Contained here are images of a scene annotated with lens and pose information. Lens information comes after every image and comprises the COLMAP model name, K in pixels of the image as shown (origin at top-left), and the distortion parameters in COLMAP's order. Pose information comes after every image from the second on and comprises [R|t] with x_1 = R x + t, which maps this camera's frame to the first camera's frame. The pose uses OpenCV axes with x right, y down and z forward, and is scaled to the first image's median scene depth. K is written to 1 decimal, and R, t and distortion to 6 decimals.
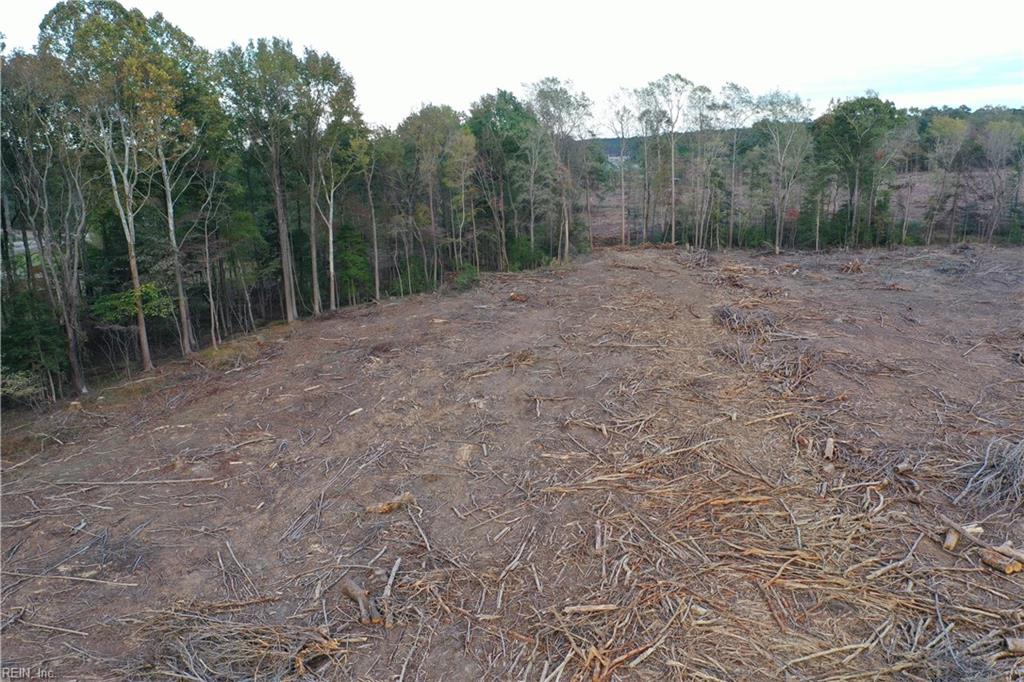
lens RADIAL K [[798.0, 0, 508.4], [0, 798.0, 335.3], [0, 0, 1]] dist [-0.013935, -0.001358]
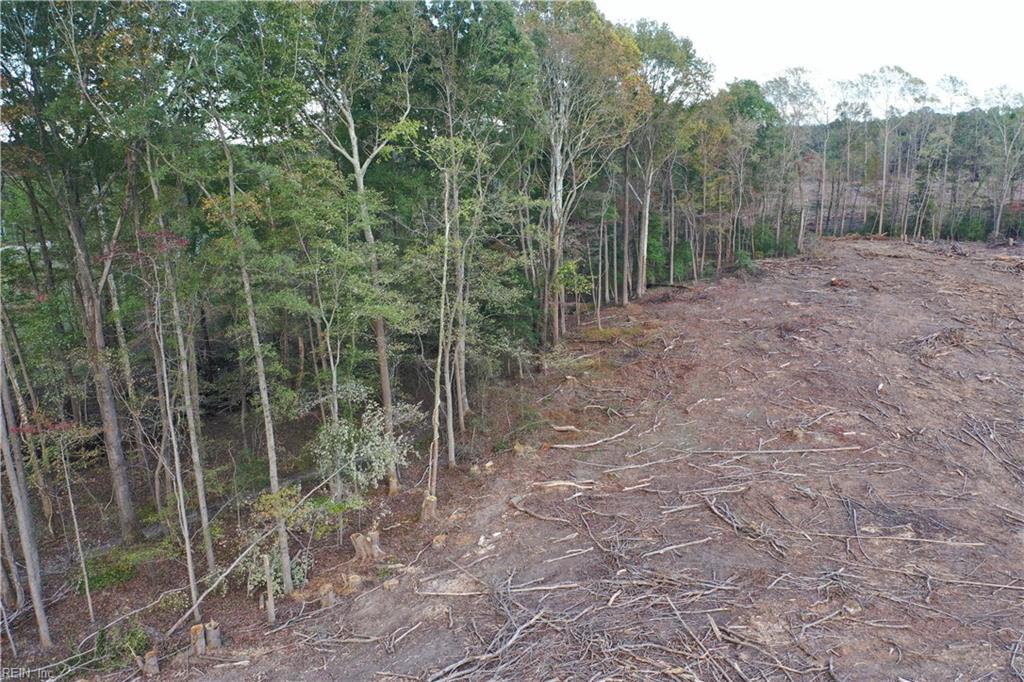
lens RADIAL K [[798.0, 0, 515.5], [0, 798.0, 344.6], [0, 0, 1]] dist [-0.013935, -0.001358]
pose [[0.999794, 0.011781, 0.016555, -0.352918], [-0.012031, 0.999814, 0.015086, 0.017757], [-0.016374, -0.015282, 0.999749, 0.006651]]
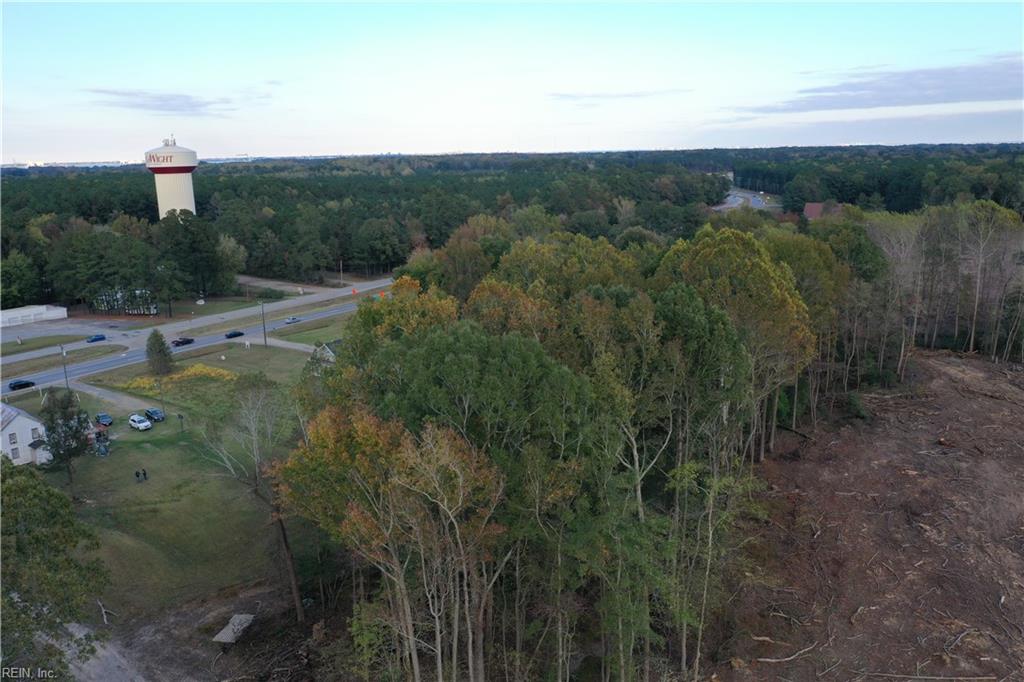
lens RADIAL K [[798.0, 0, 511.4], [0, 798.0, 344.1], [0, 0, 1]] dist [-0.013935, -0.001358]
pose [[0.998250, 0.036066, -0.046871, -0.489692], [-0.035410, 0.999264, 0.014752, -0.158665], [0.047369, -0.013066, 0.998792, -0.150580]]
